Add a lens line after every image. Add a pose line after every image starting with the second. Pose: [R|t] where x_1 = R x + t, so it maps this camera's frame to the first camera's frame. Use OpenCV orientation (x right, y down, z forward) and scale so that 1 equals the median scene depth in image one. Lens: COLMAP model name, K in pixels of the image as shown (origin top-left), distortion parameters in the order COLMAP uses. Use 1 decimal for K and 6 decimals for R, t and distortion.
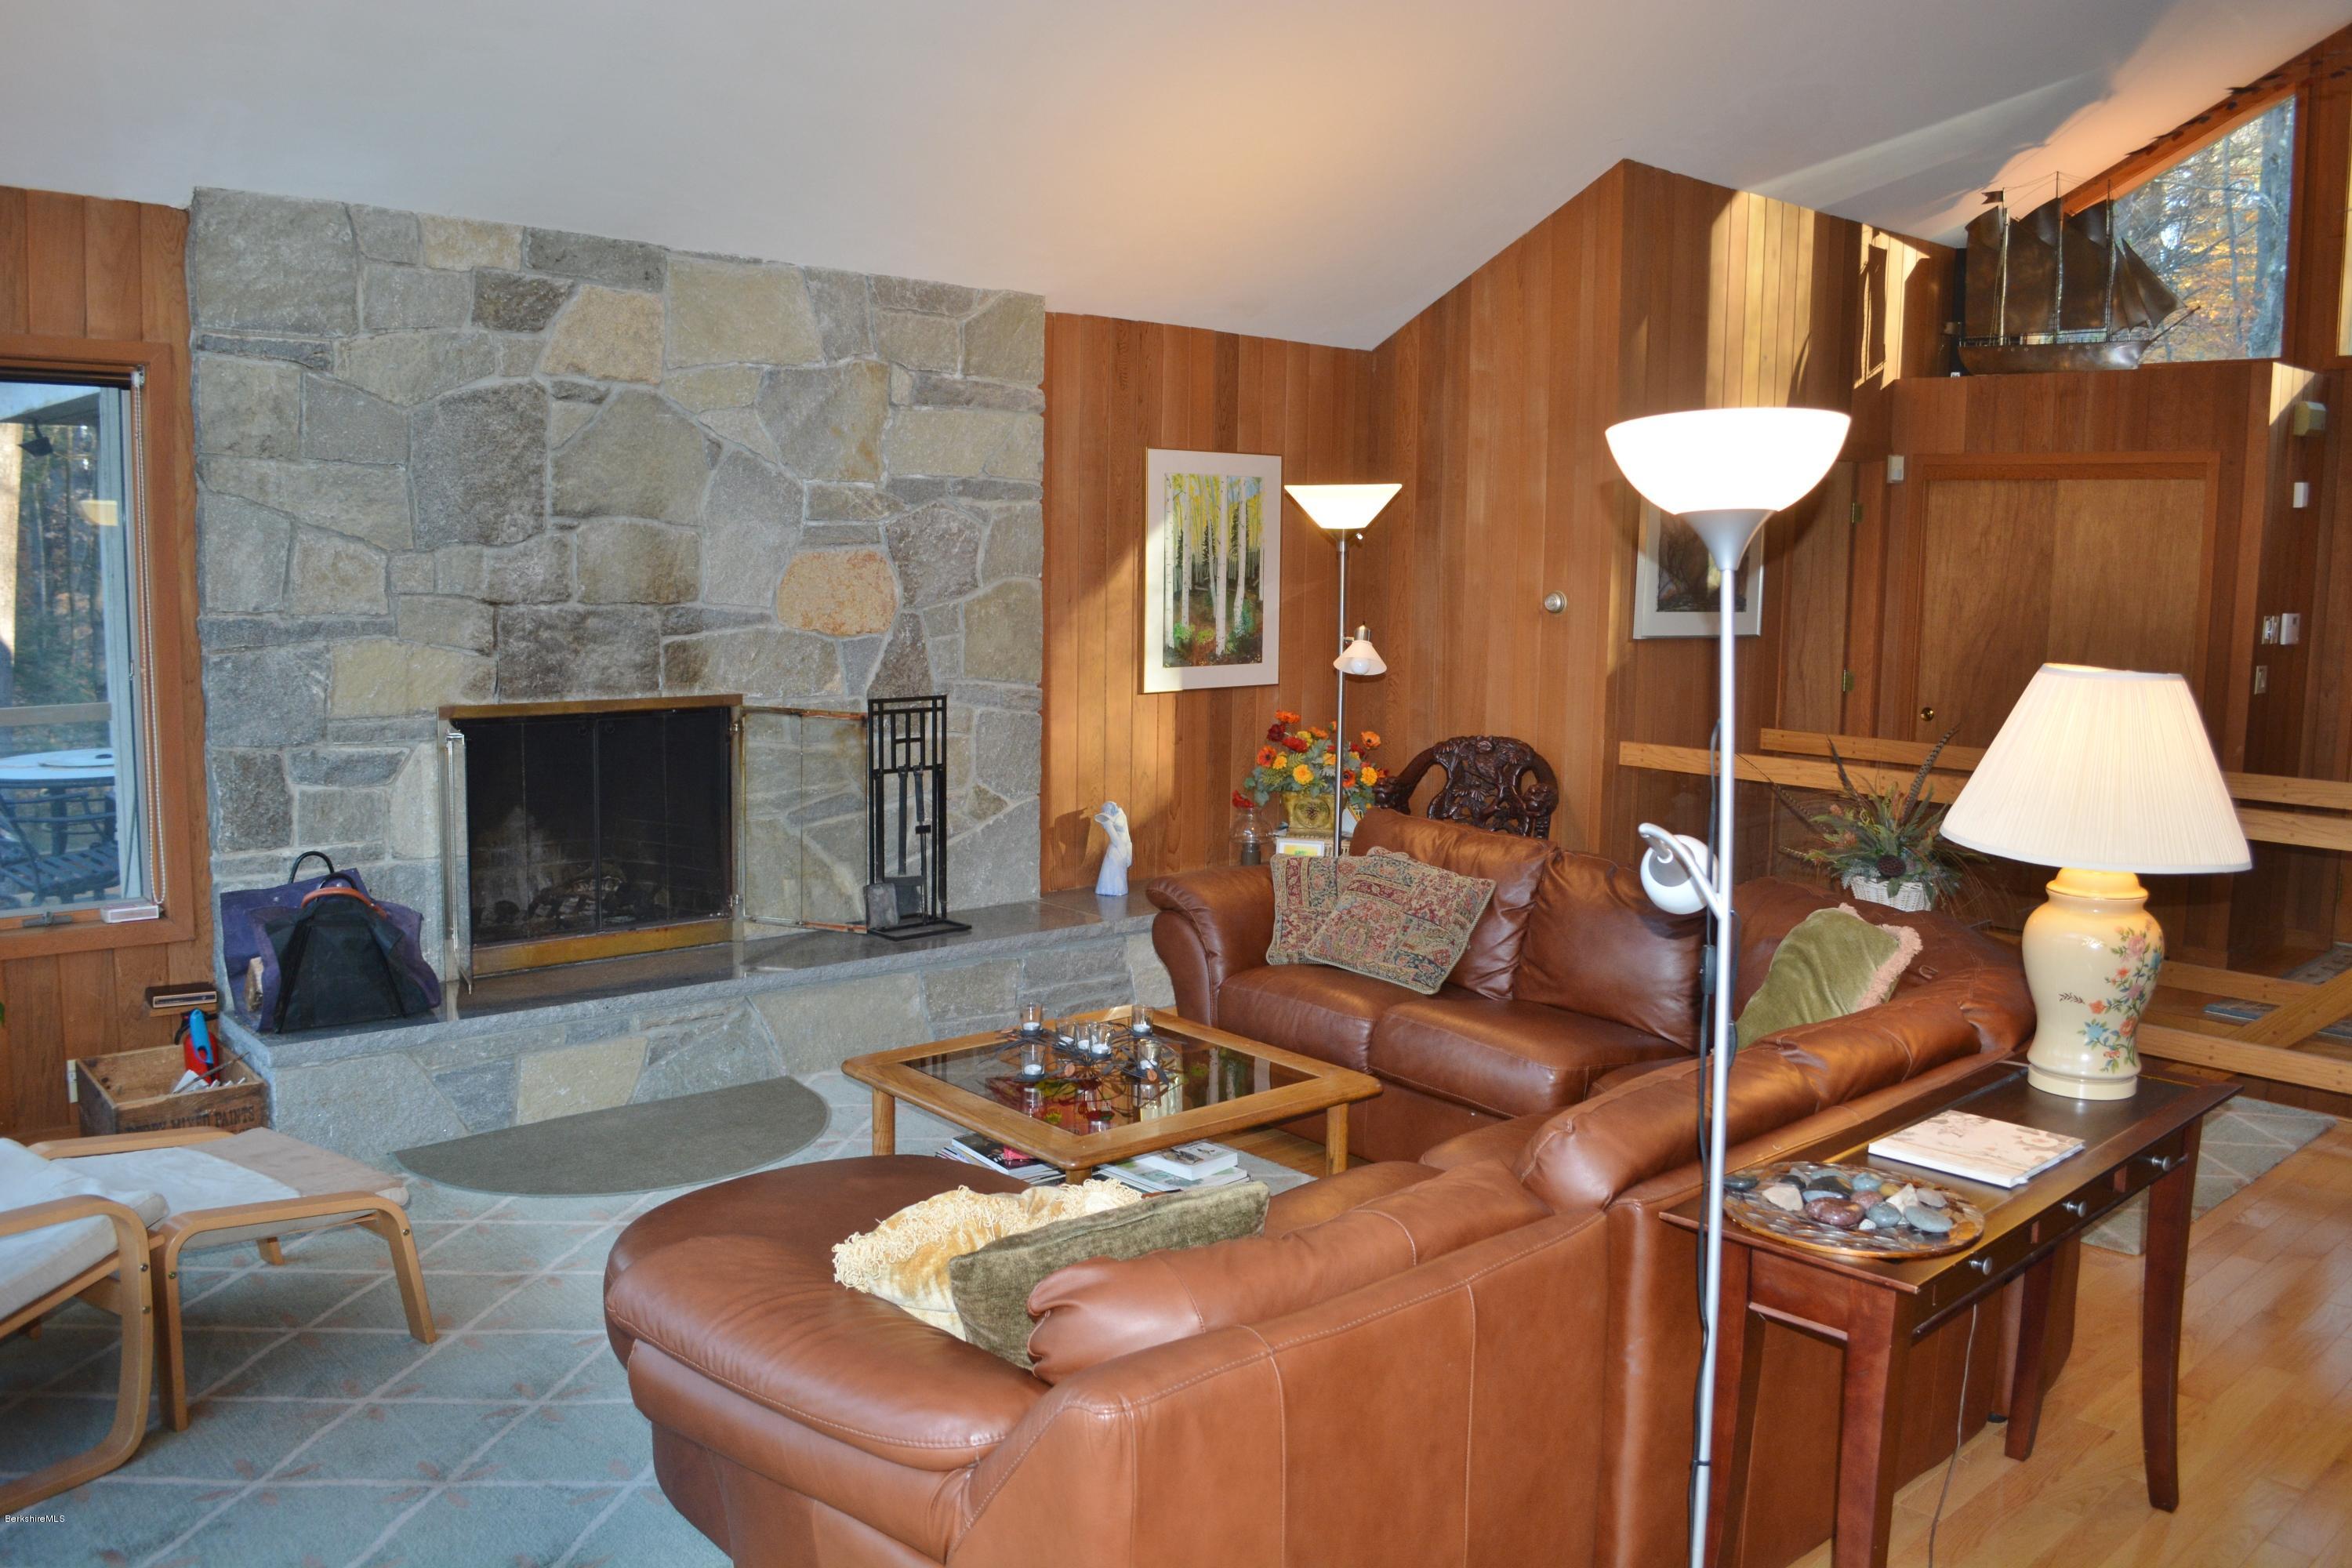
lens RADIAL K [[1839.2, 0, 1176.0], [0, 1839.2, 784.0], [0, 0, 1]] dist [-0.084391, 0.012573]
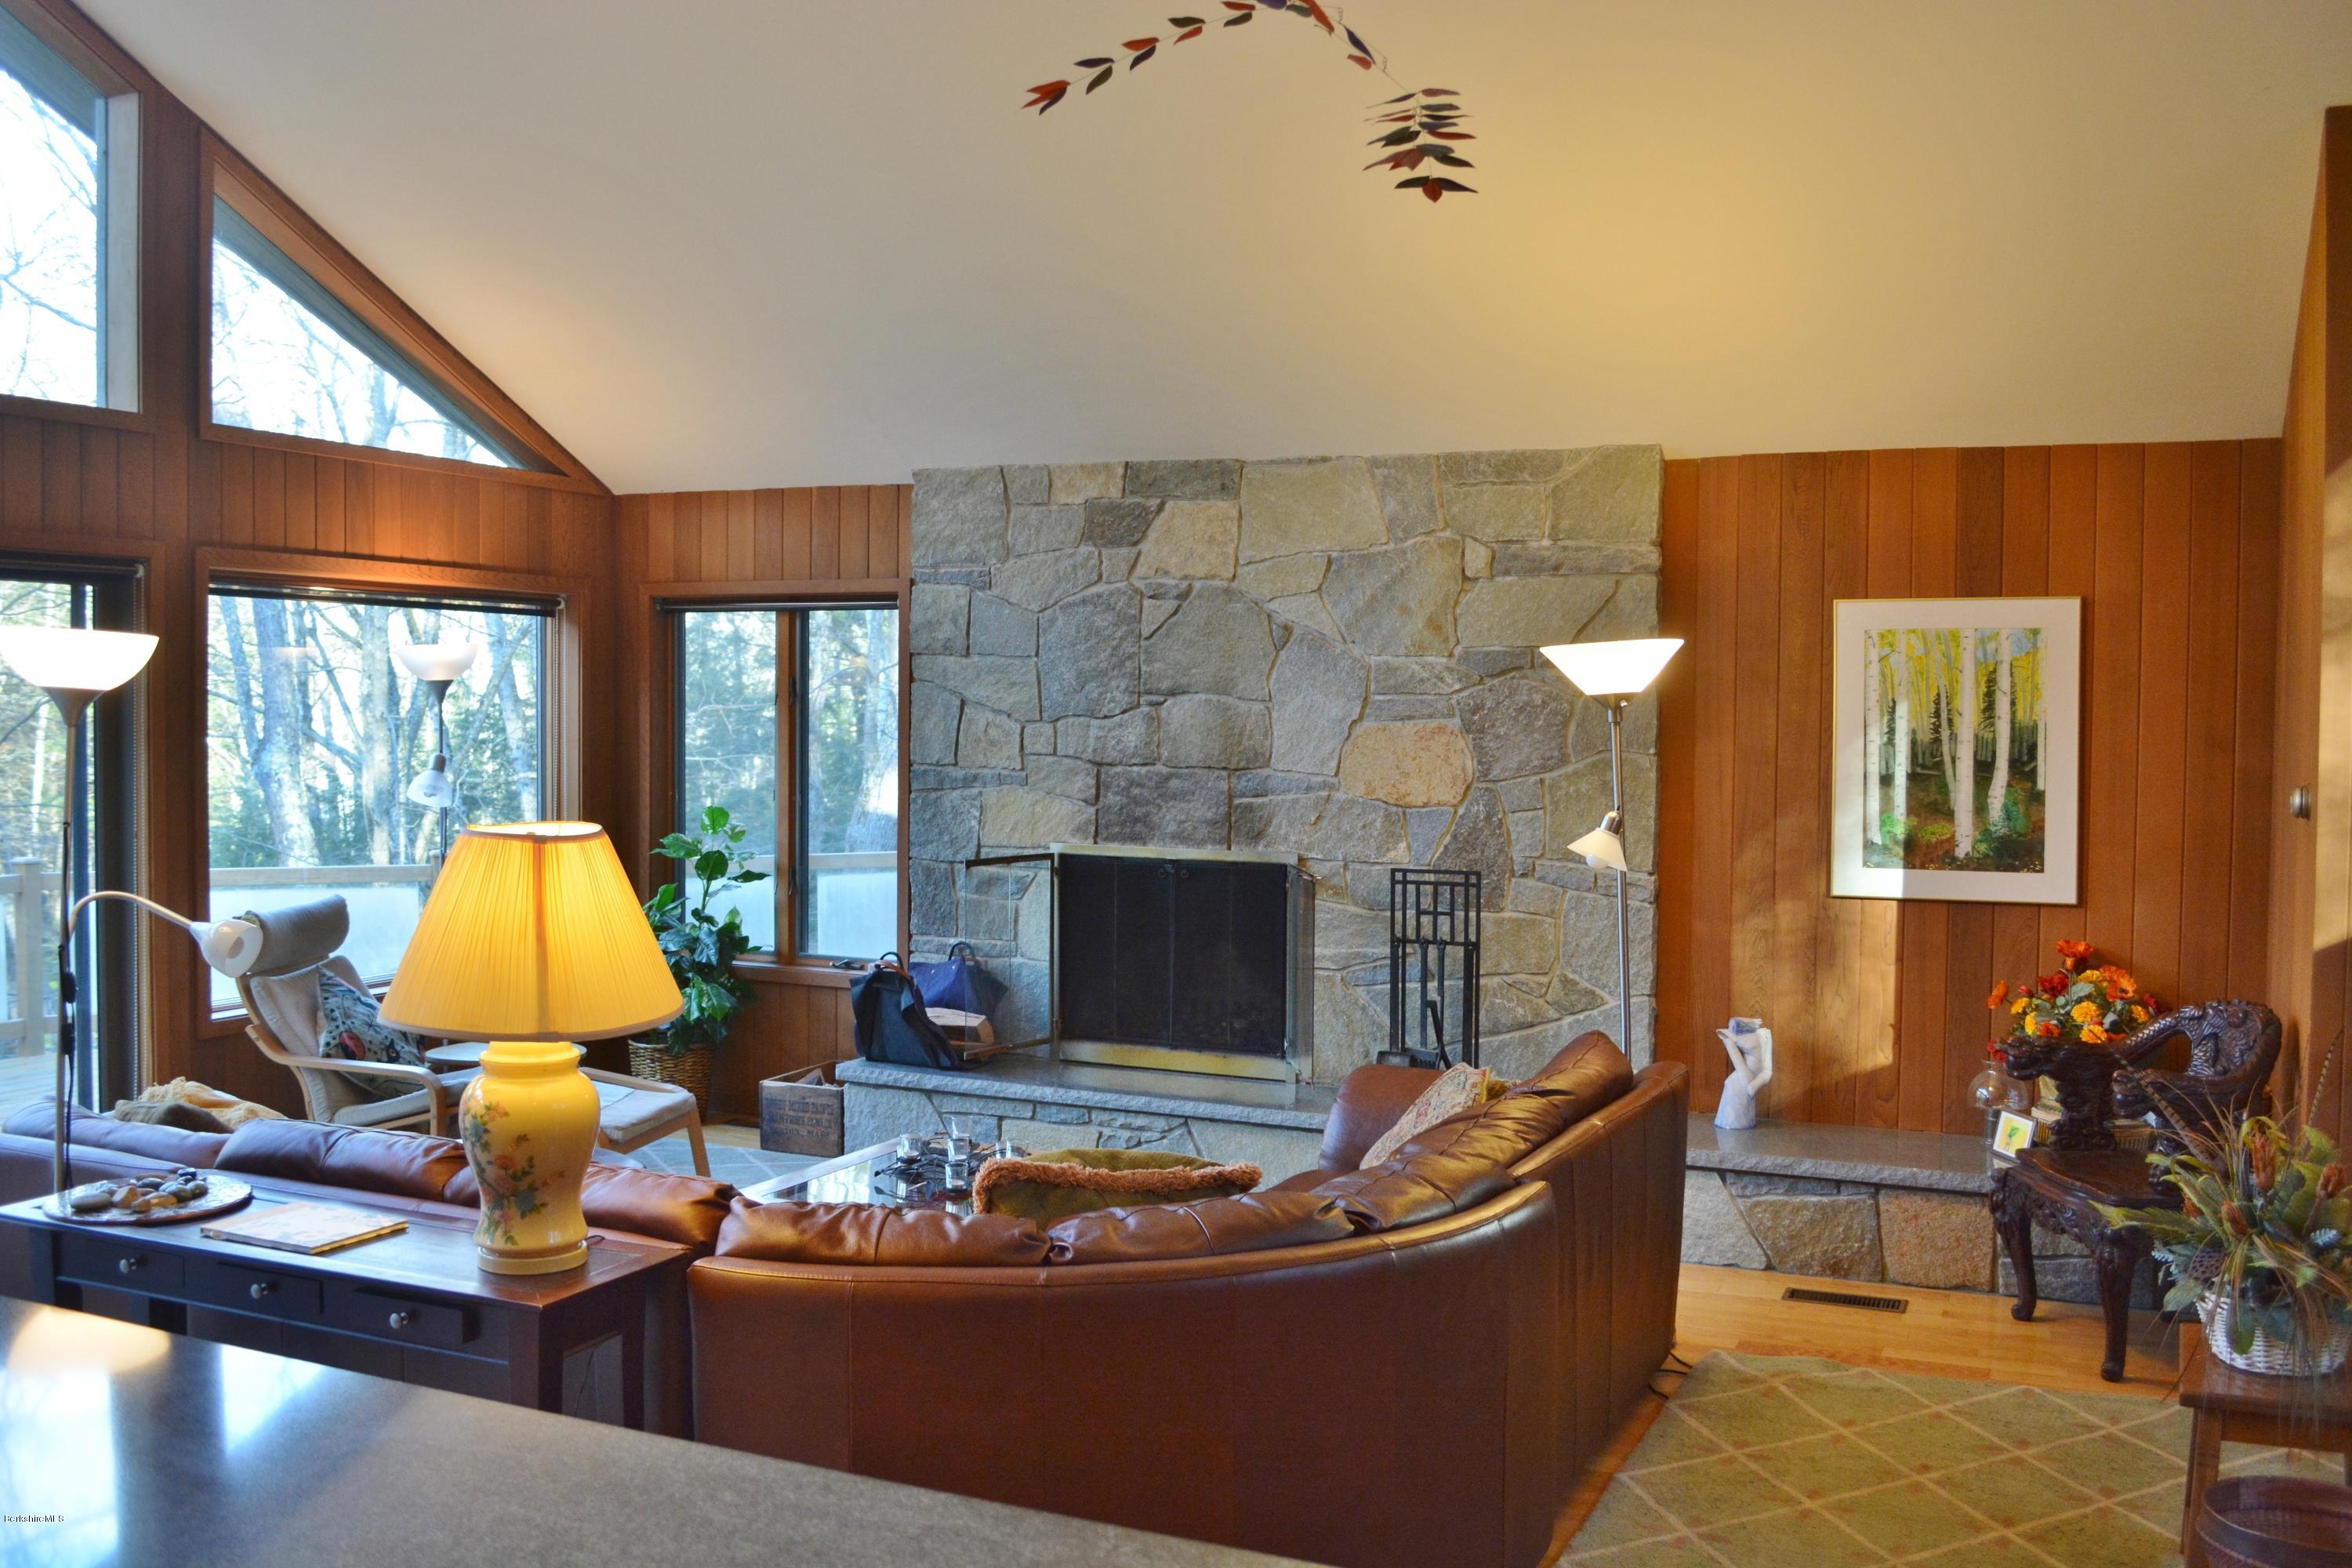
lens RADIAL K [[2049.4, 0, 1176.0], [0, 2049.4, 784.0], [0, 0, 1]] dist [-0.082697, -0.003766]
pose [[0.405407, 0.021129, -0.913892, 0.849224], [-0.117820, 0.992602, -0.029317, -0.046576], [0.906512, 0.119560, 0.404898, 0.439998]]
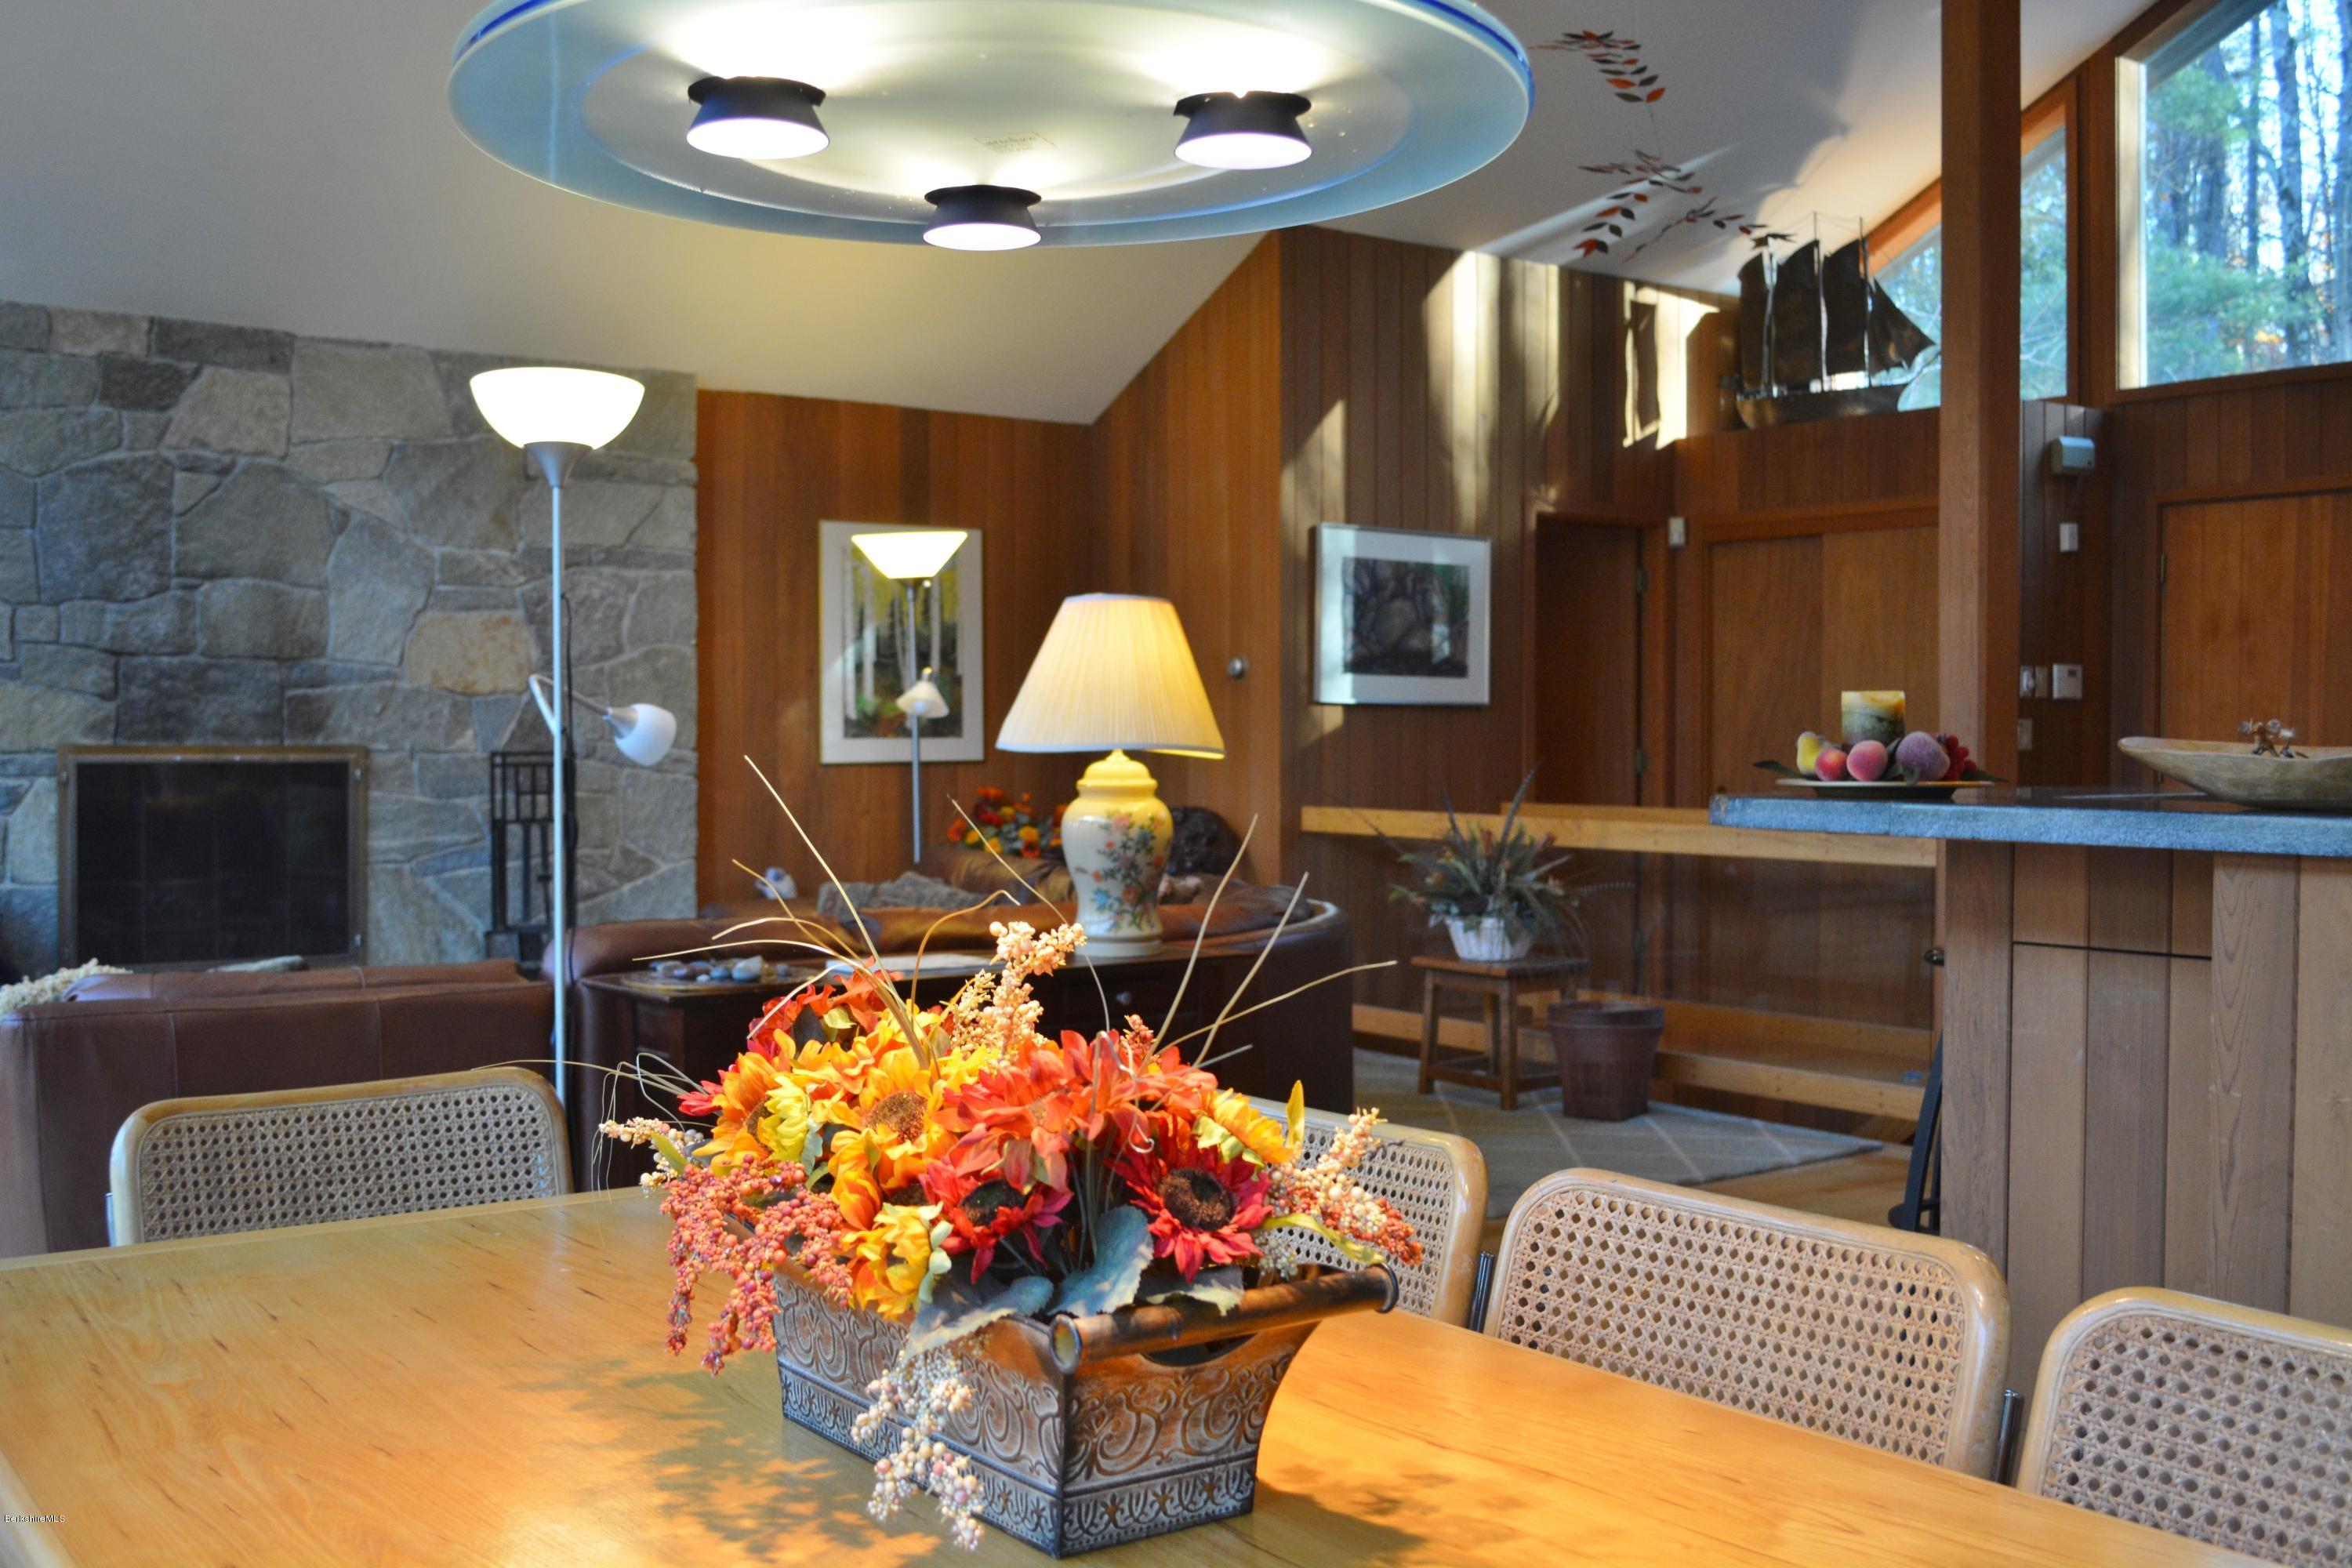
lens RADIAL K [[2281.3, 0, 1176.0], [0, 2281.3, 784.0], [0, 0, 1]] dist [-0.072428, 0.021448]
pose [[0.995335, -0.011806, -0.095750, 0.358373], [0.001719, 0.994497, -0.104751, 0.111972], [0.096459, 0.104098, 0.989878, -0.251681]]
